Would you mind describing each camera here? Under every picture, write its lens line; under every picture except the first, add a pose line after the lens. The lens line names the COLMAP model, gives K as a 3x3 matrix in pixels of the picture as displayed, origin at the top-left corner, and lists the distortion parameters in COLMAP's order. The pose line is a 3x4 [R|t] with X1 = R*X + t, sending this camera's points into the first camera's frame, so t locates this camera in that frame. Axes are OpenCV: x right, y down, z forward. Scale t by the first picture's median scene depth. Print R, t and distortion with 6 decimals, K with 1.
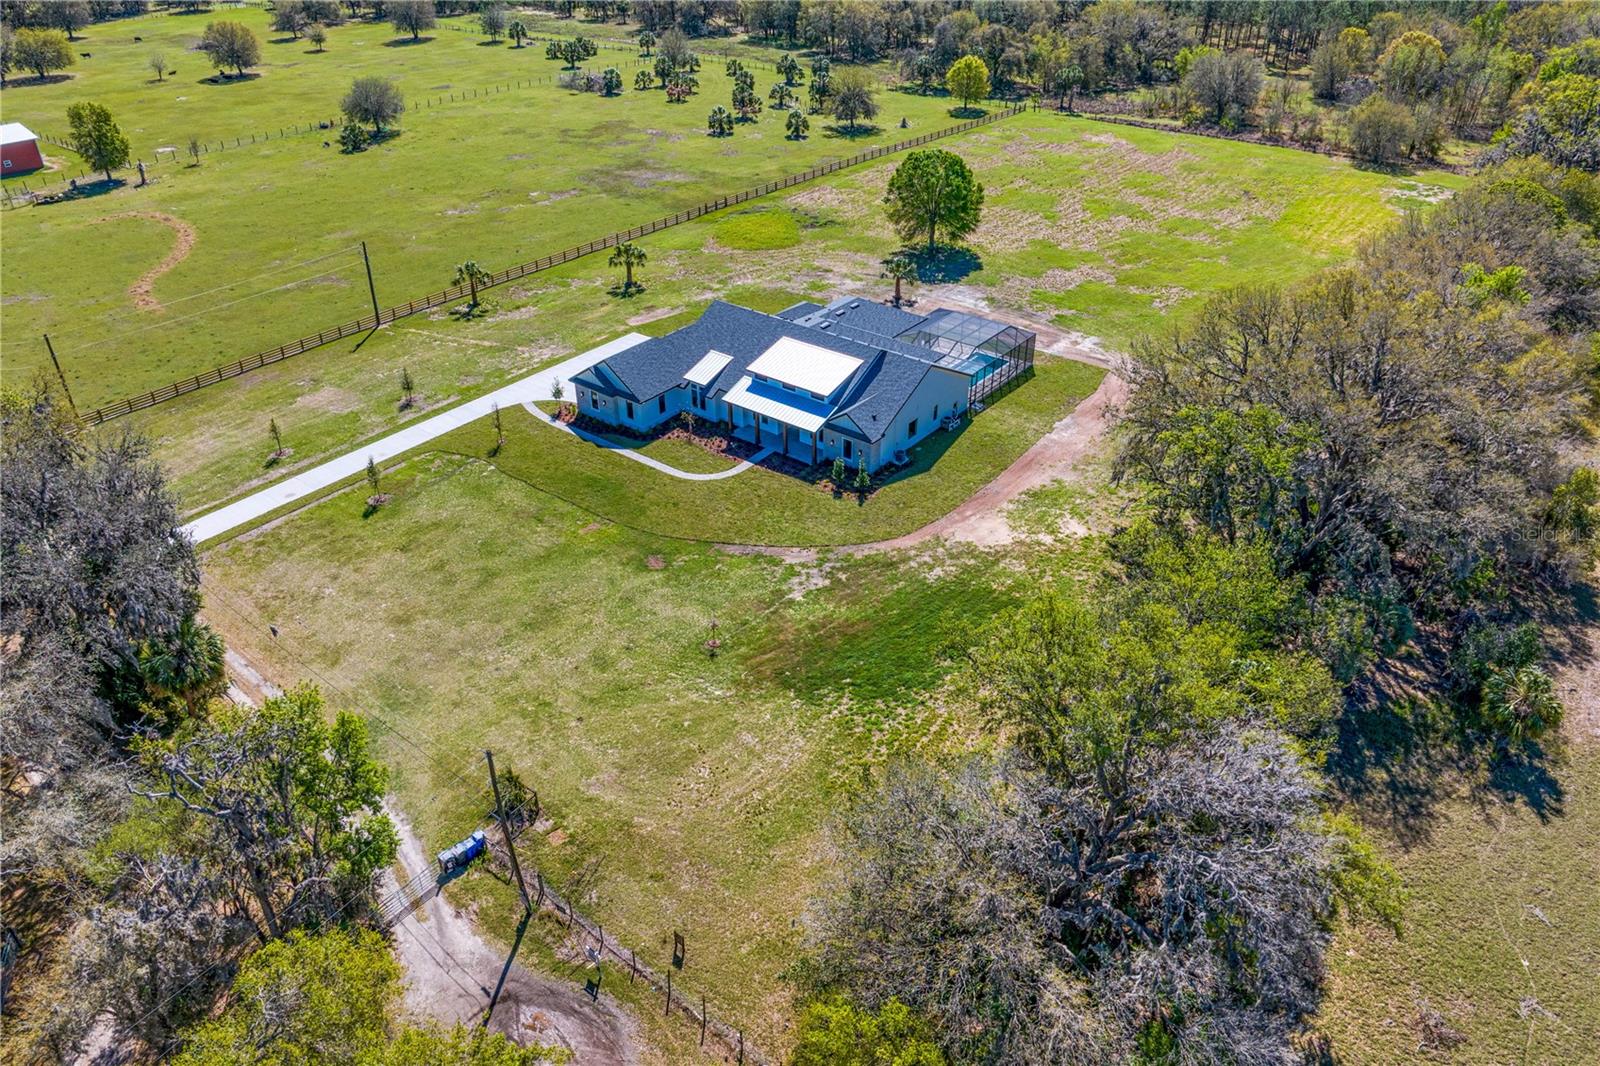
lens RADIAL K [[1138.3, 0, 808.4], [0, 1138.3, 531.9], [0, 0, 1]] dist [-0.031946, 0.000257]
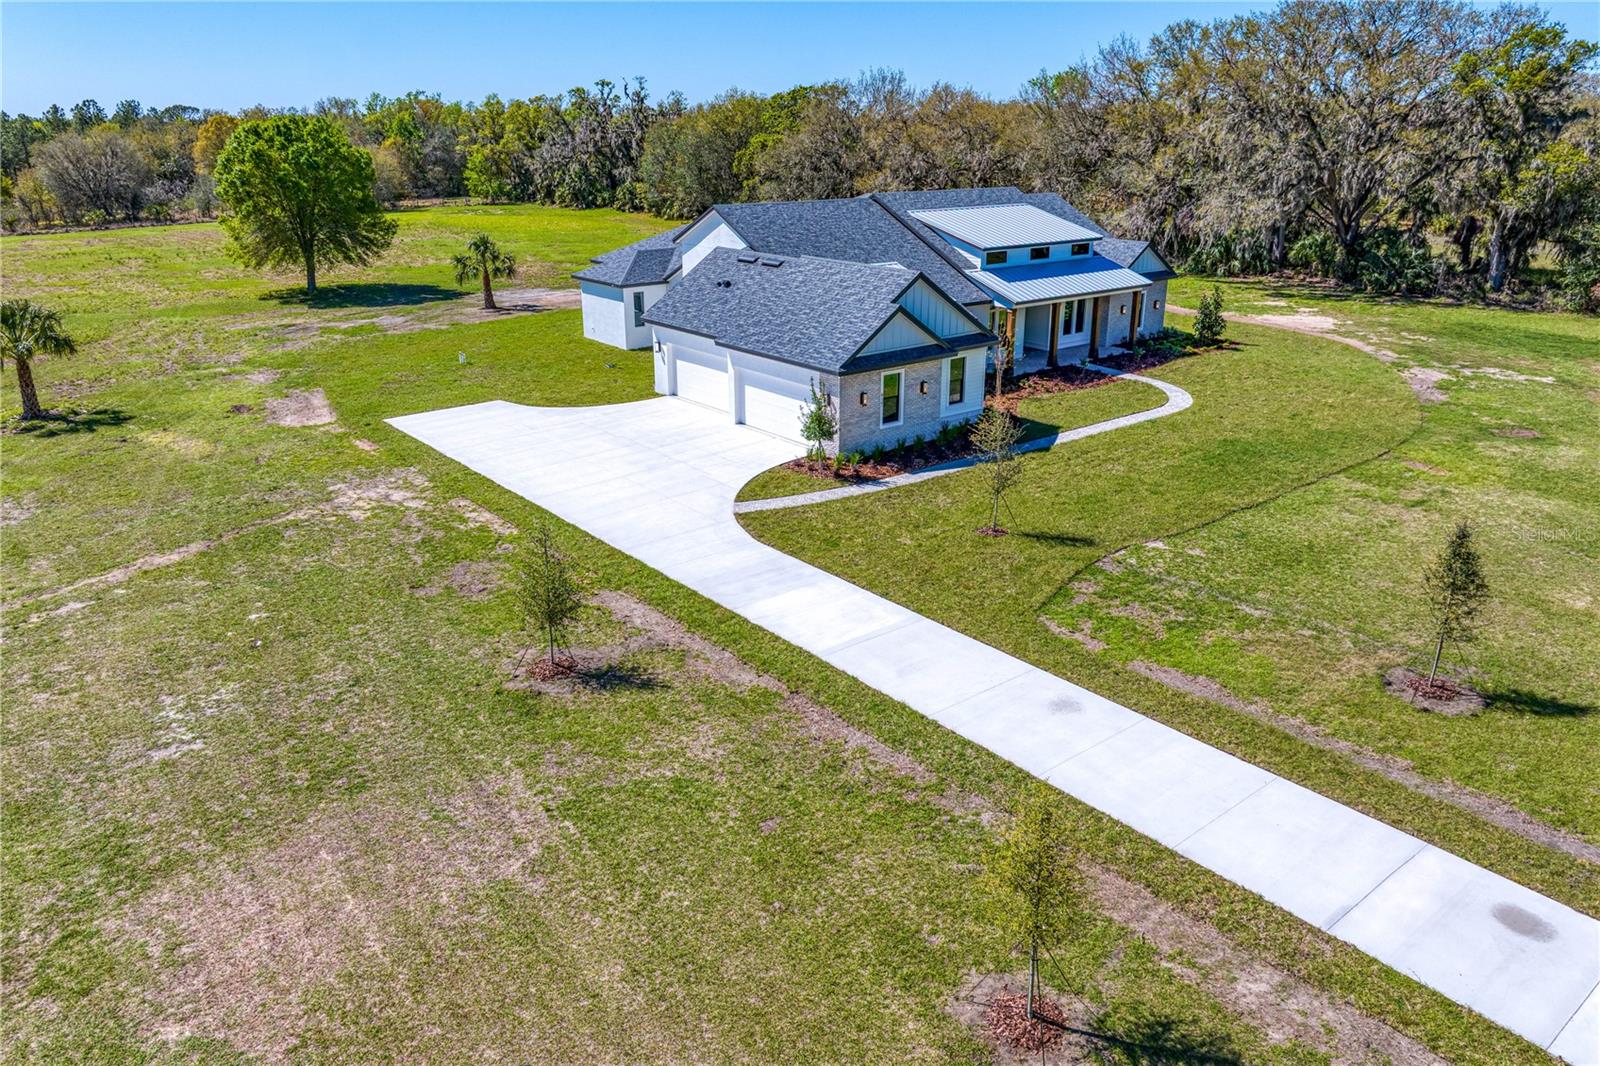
lens RADIAL K [[1138.3, 0, 808.4], [0, 1138.3, 531.9], [0, 0, 1]] dist [-0.031946, 0.000257]
pose [[0.231891, -0.340272, 0.911286, -0.561616], [0.522298, 0.833880, 0.178462, -0.160206], [-0.820628, 0.434579, 0.371093, 0.886634]]
